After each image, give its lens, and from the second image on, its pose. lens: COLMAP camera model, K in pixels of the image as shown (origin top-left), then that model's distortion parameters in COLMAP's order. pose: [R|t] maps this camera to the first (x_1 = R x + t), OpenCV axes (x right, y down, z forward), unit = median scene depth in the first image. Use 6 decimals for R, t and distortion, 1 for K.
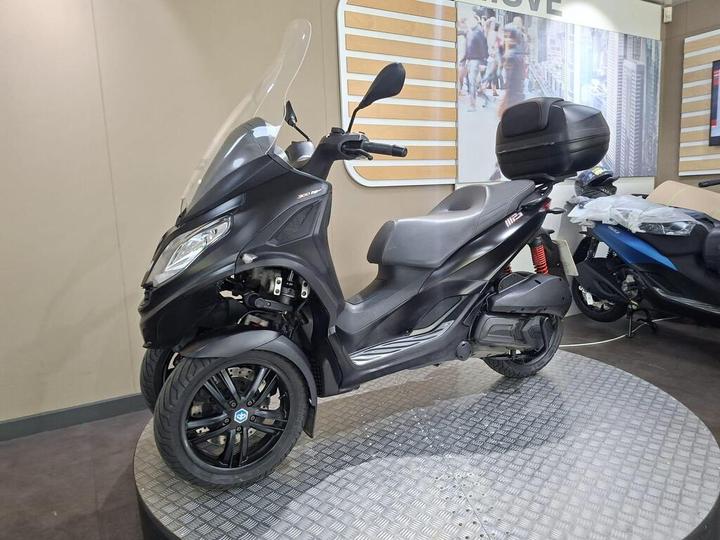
lens RADIAL K [[498.7, 0, 355.7], [0, 498.7, 276.2], [0, 0, 1]] dist [0.011180, -0.022890]
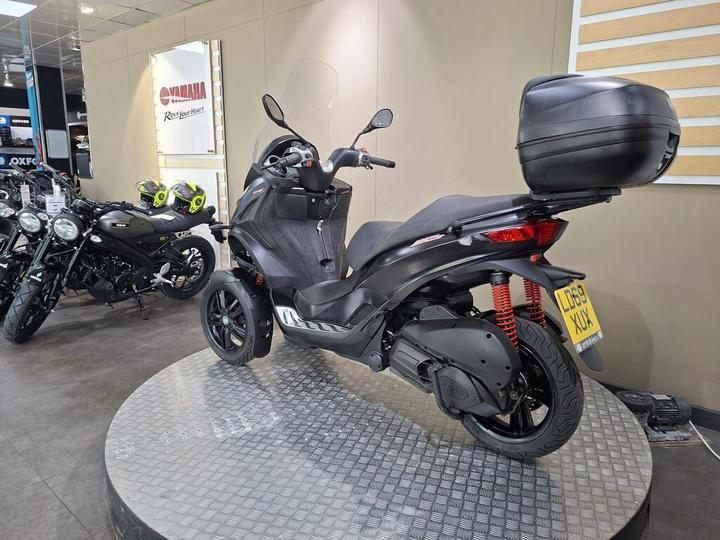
lens RADIAL K [[498.7, 0, 363.6], [0, 498.7, 266.1], [0, 0, 1]] dist [0.011180, -0.022890]
pose [[0.337721, 0.223251, -0.914387, 0.632151], [-0.168013, 0.970161, 0.174814, -0.119943], [0.926130, 0.094590, 0.365153, 0.354840]]
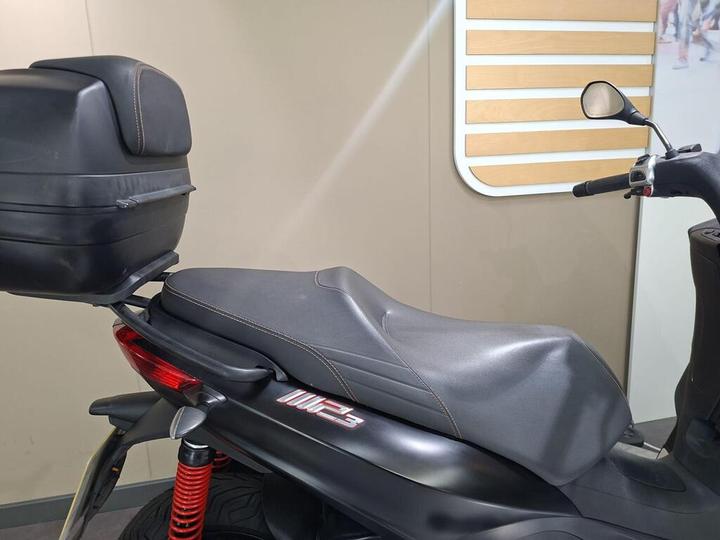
lens RADIAL K [[498.7, 0, 348.9], [0, 498.7, 255.3], [0, 0, 1]] dist [0.011180, -0.022890]
pose [[0.957544, 0.054832, -0.283026, 0.031399], [-0.043543, 0.997991, 0.046030, -0.117685], [0.284981, -0.031751, 0.958007, 0.306543]]
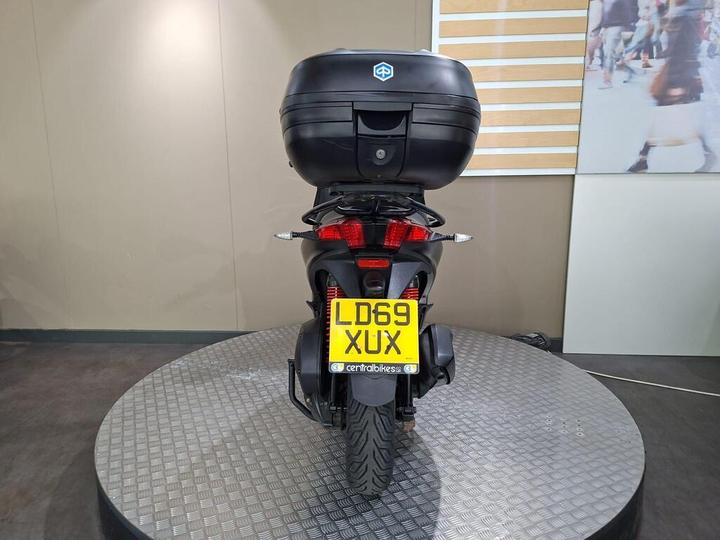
lens RADIAL K [[488.7, 0, 354.7], [0, 488.7, 267.7], [0, 0, 1]] dist [-0.008072, -0.008330]
pose [[0.829302, 0.137244, -0.541685, 0.378951], [-0.112965, 0.990531, 0.078021, -0.050618], [0.547264, -0.003512, 0.836953, 0.086705]]
